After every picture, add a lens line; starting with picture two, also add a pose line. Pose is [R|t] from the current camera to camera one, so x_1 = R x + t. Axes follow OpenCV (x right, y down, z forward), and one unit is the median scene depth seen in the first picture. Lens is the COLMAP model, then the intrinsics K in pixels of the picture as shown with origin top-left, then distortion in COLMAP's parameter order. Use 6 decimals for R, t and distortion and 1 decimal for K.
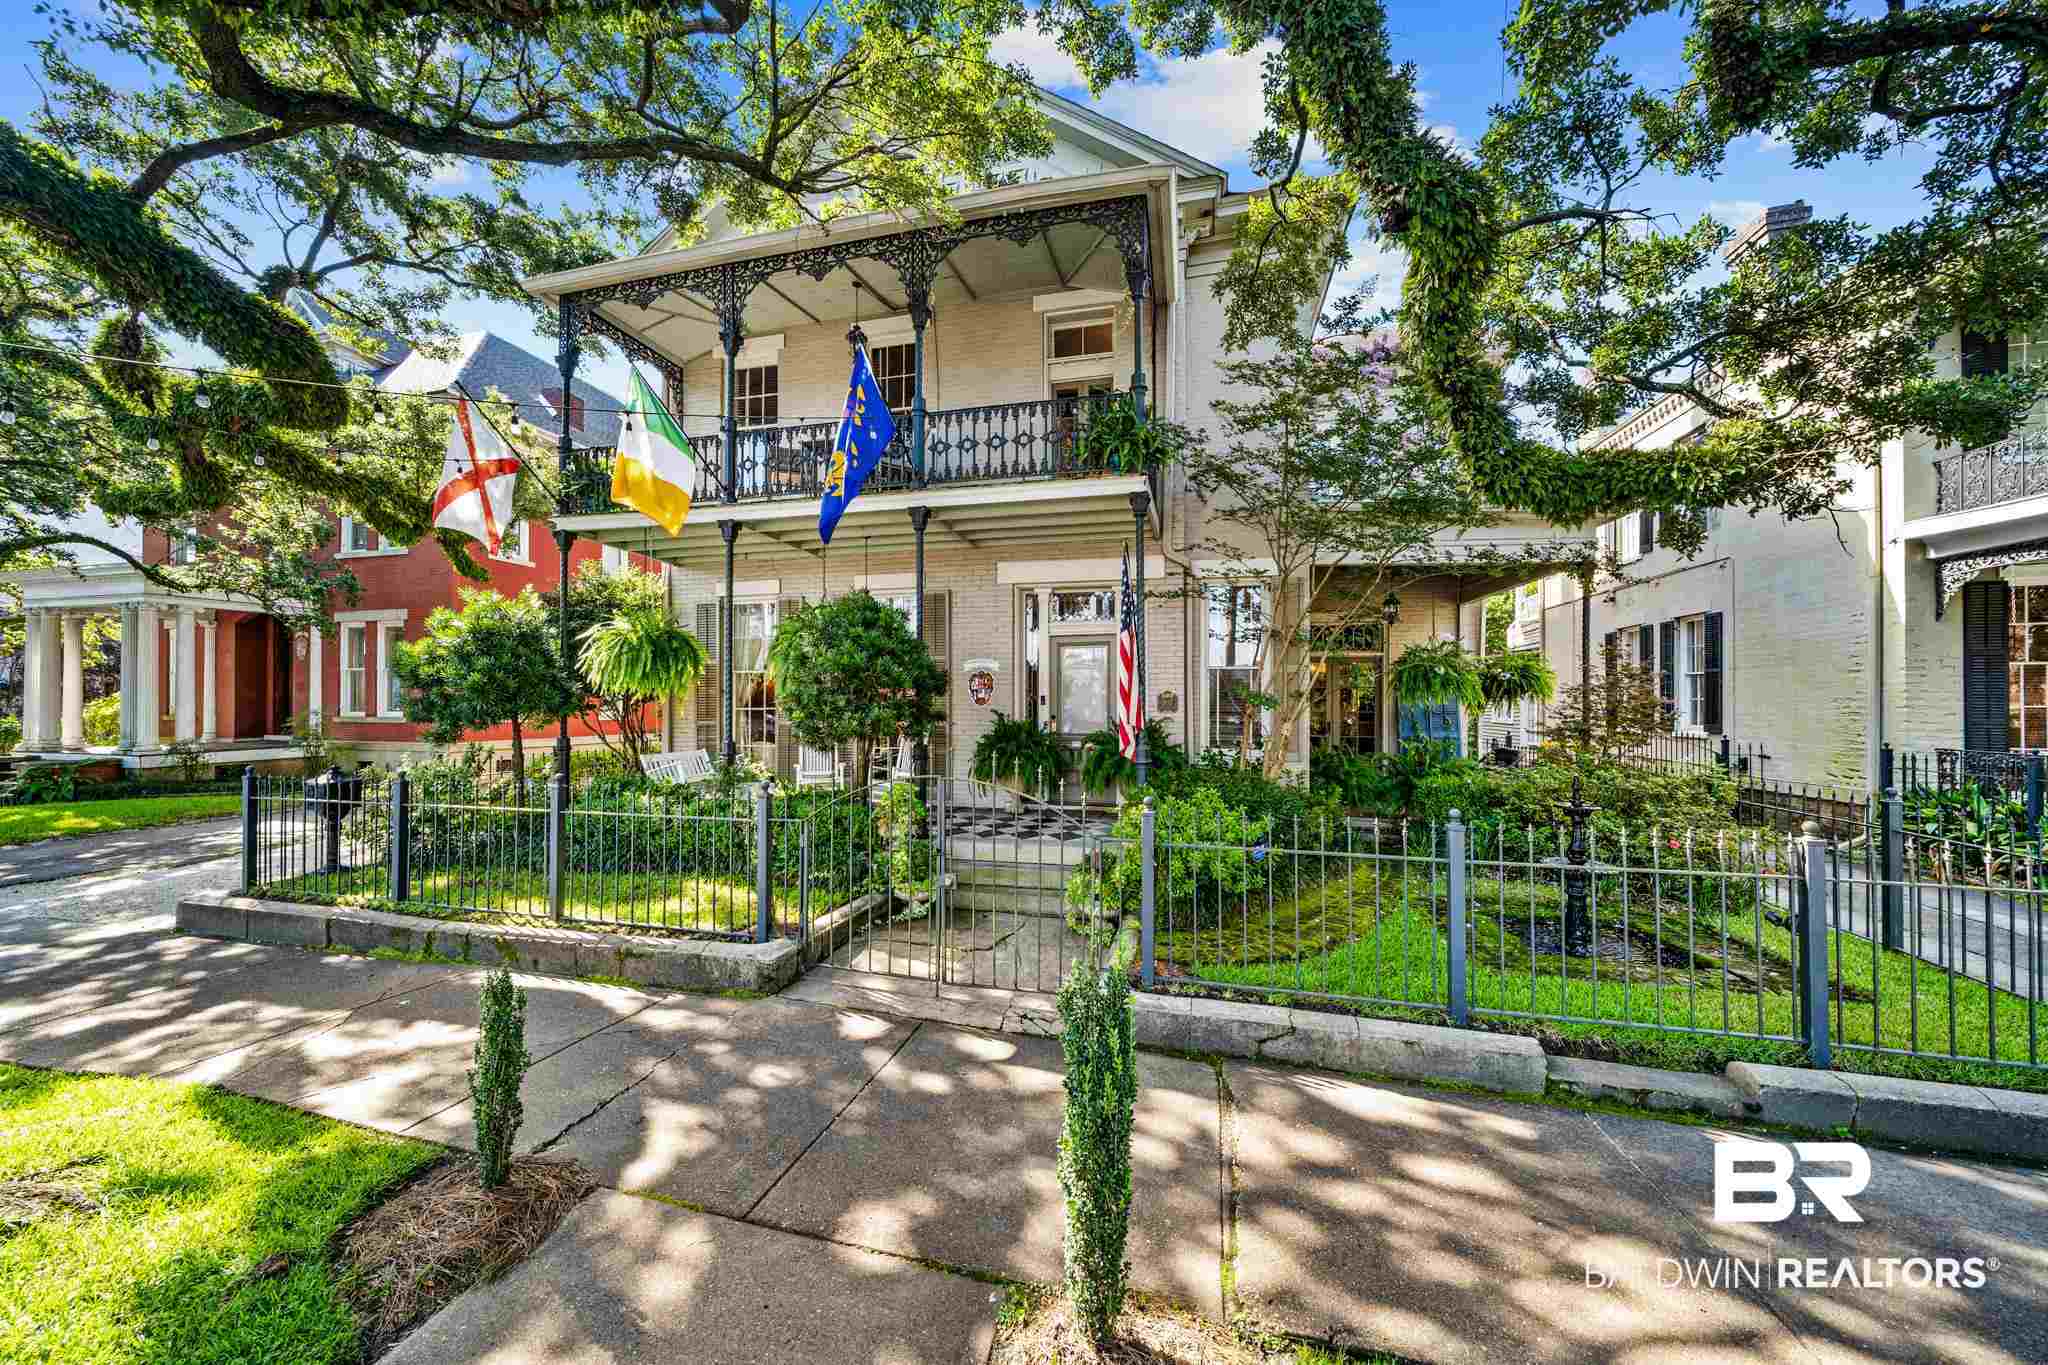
lens RADIAL K [[758.9, 0, 981.0], [0, 758.9, 698.5], [0, 0, 1]] dist [-0.004581, 0.000185]
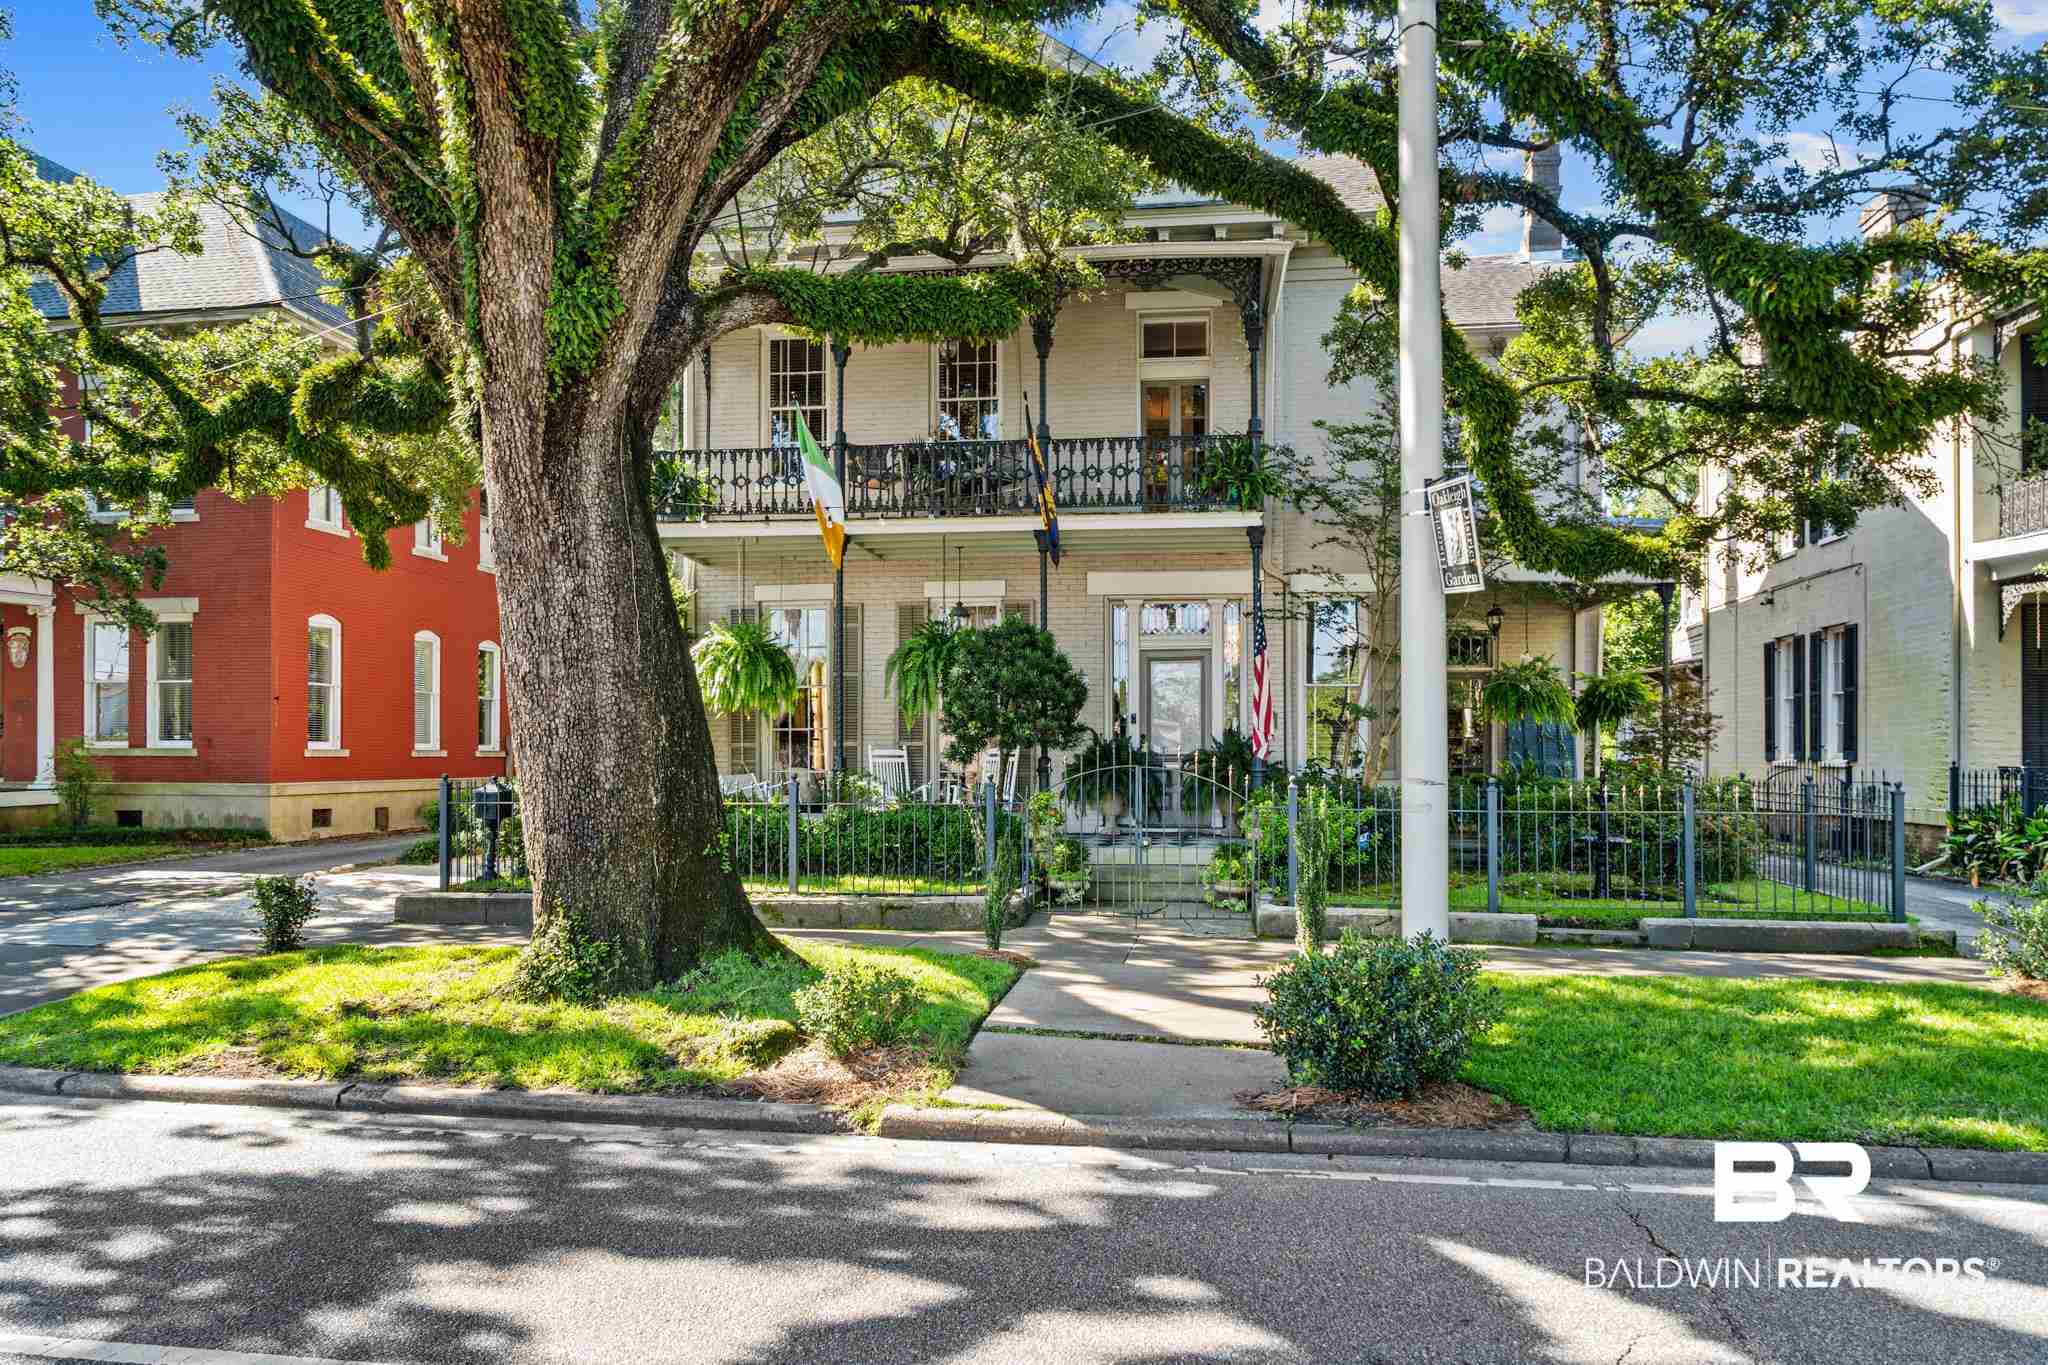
lens RADIAL K [[1394.3, 0, 963.5], [0, 1394.3, 734.0], [0, 0, 1]] dist [0.001708, -0.000719]
pose [[0.995443, 0.000645, 0.095354, -0.381151], [-0.000384, 0.999996, -0.002755, 0.034500], [-0.095355, 0.002706, 0.995440, -0.913905]]
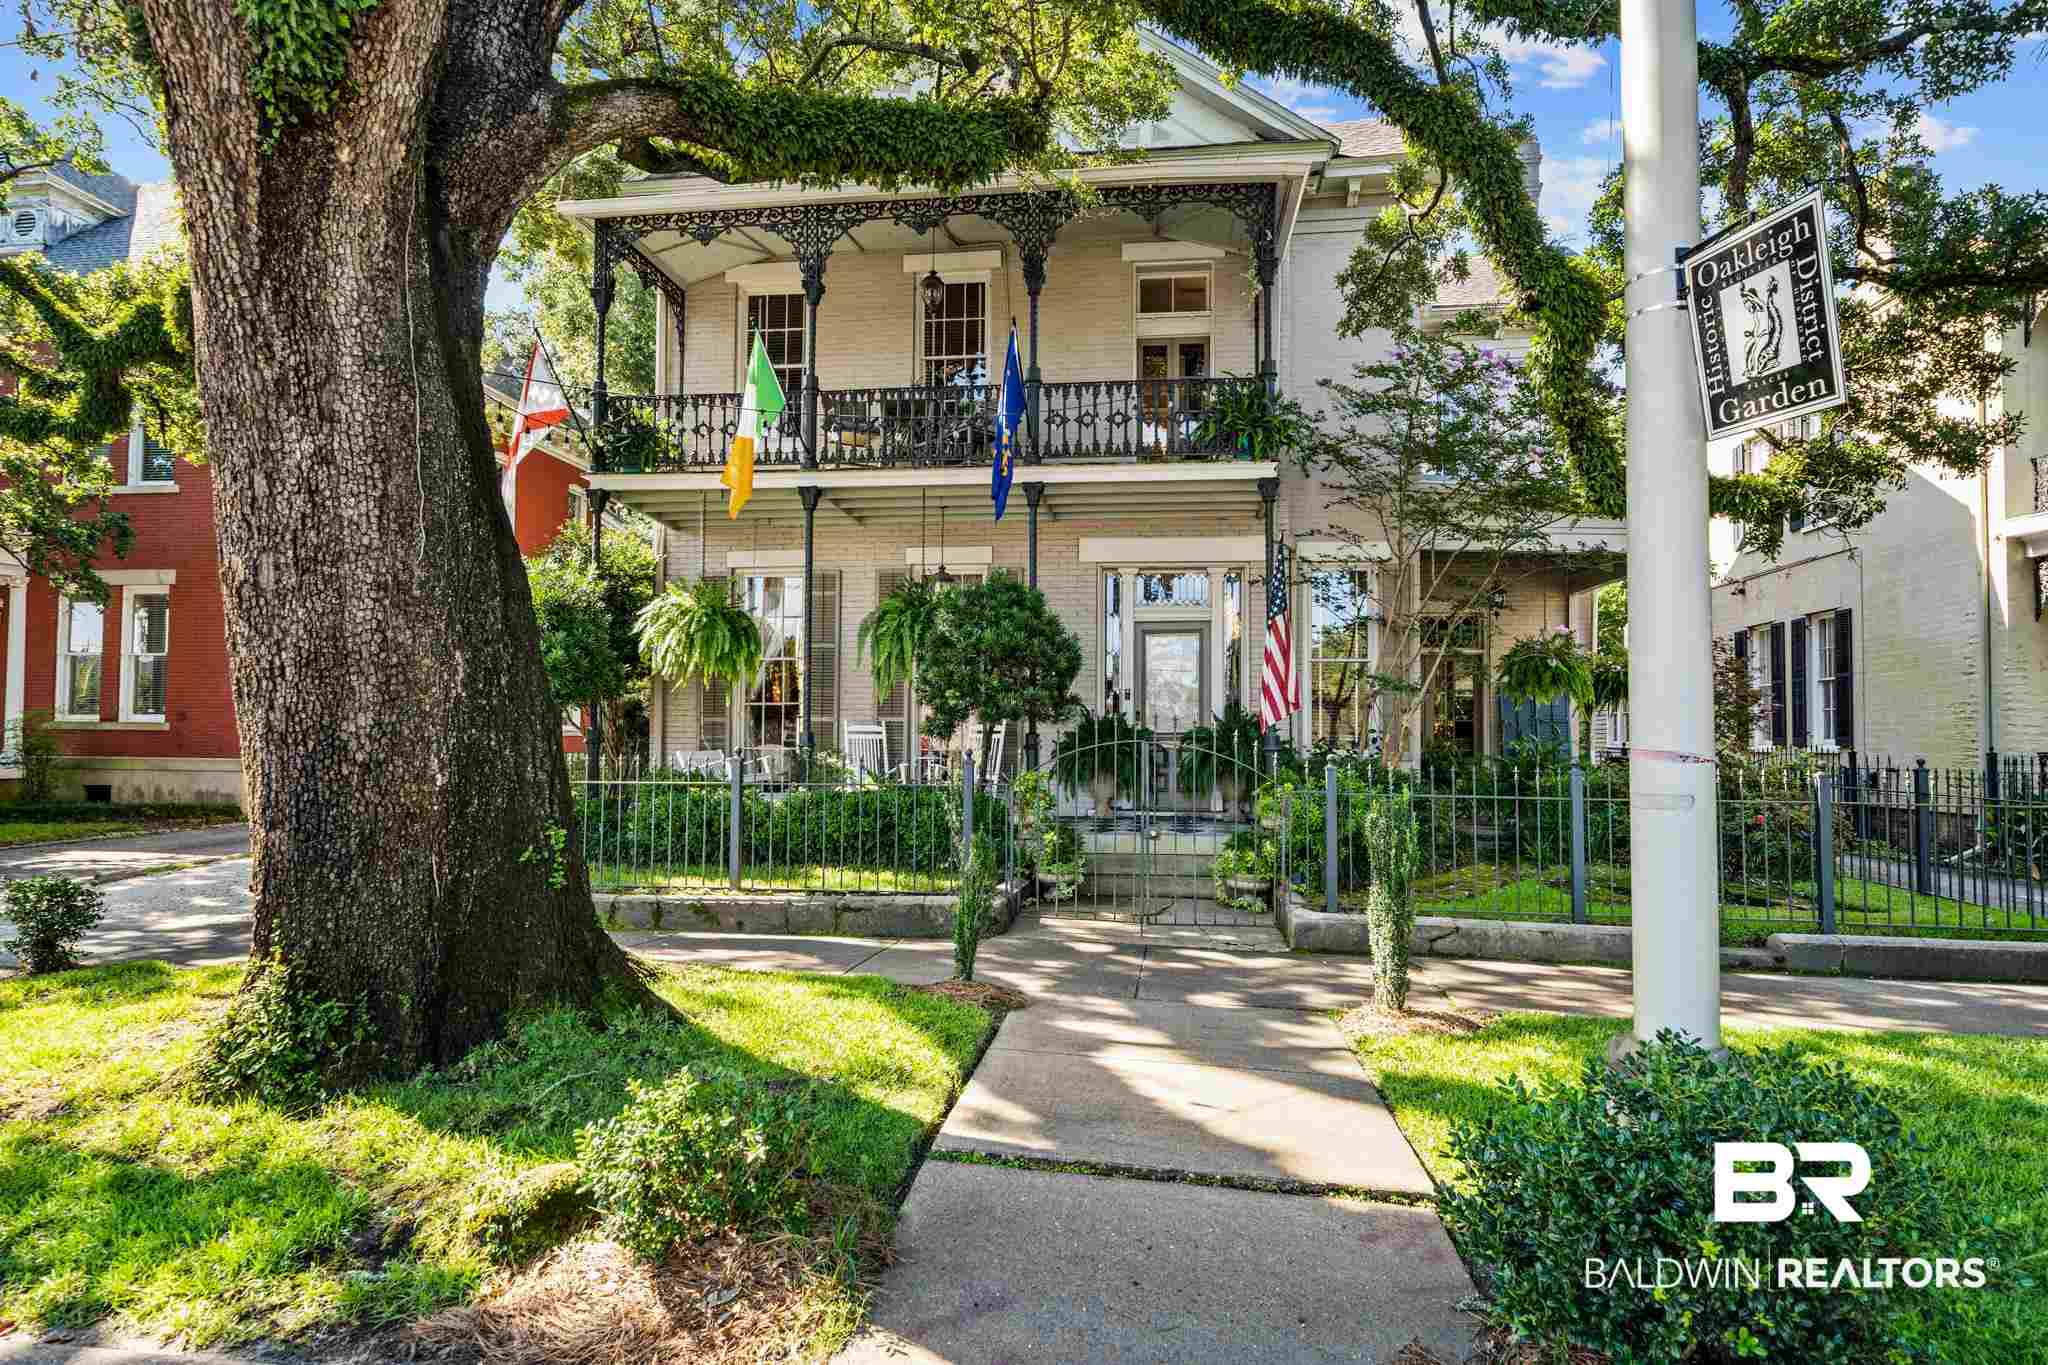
lens RADIAL K [[1194.8, 0, 986.8], [0, 1194.8, 686.1], [0, 0, 1]] dist [0.013230, 0.001146]
pose [[0.993251, 0.012027, 0.115360, -0.314277], [-0.008214, 0.999406, -0.033470, 0.053116], [-0.115694, 0.032296, 0.992760, -0.473428]]
